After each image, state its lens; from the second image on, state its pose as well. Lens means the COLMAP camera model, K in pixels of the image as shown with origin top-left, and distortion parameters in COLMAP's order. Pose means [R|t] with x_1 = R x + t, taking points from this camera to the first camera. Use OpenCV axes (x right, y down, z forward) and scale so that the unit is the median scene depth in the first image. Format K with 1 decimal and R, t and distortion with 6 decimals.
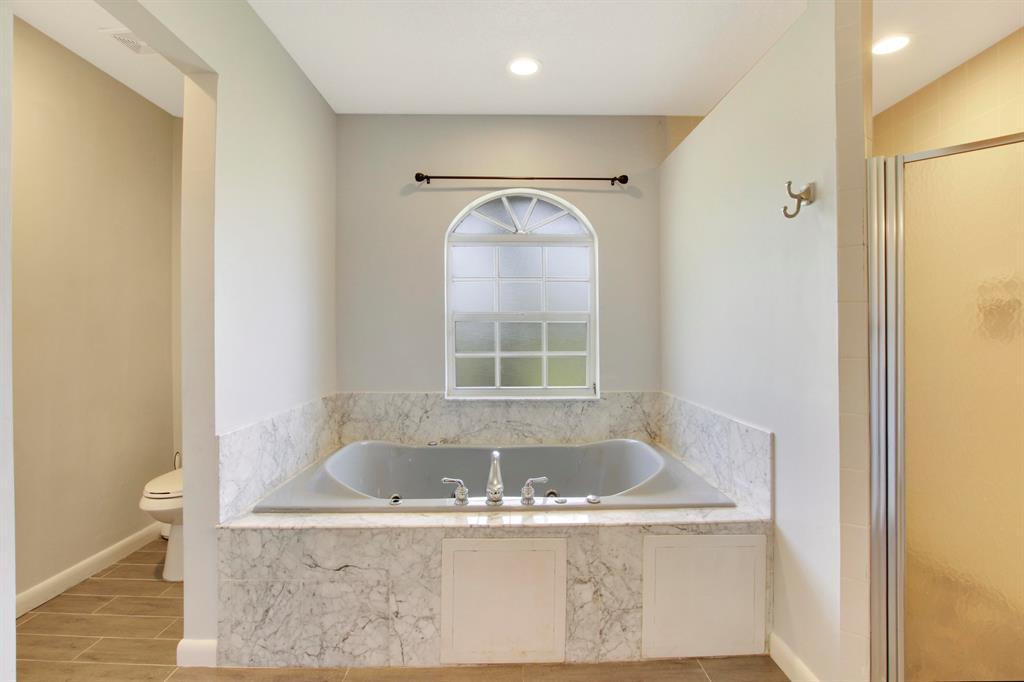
lens RADIAL K [[515.0, 0, 507.0], [0, 515.0, 333.2], [0, 0, 1]] dist [-0.028379, 0.012857]
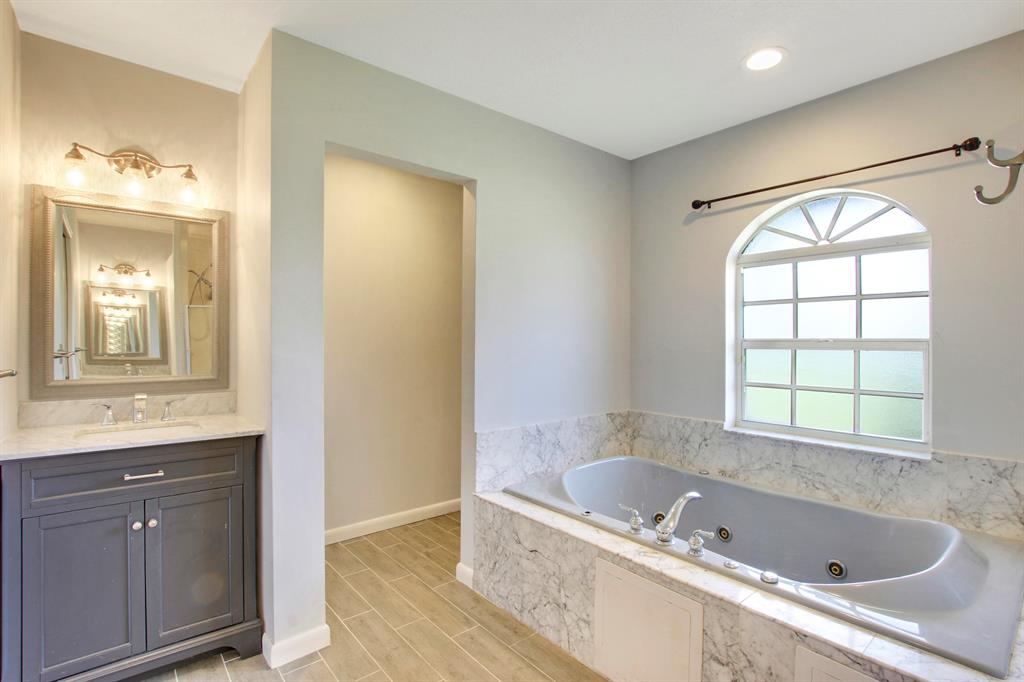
lens RADIAL K [[492.3, 0, 521.9], [0, 492.3, 340.7], [0, 0, 1]] dist [-0.019414, -0.000979]
pose [[0.611941, 0.005362, -0.790885, 0.581662], [-0.002294, 0.999985, 0.005004, -0.064876], [0.790900, -0.001248, 0.611944, 0.219746]]
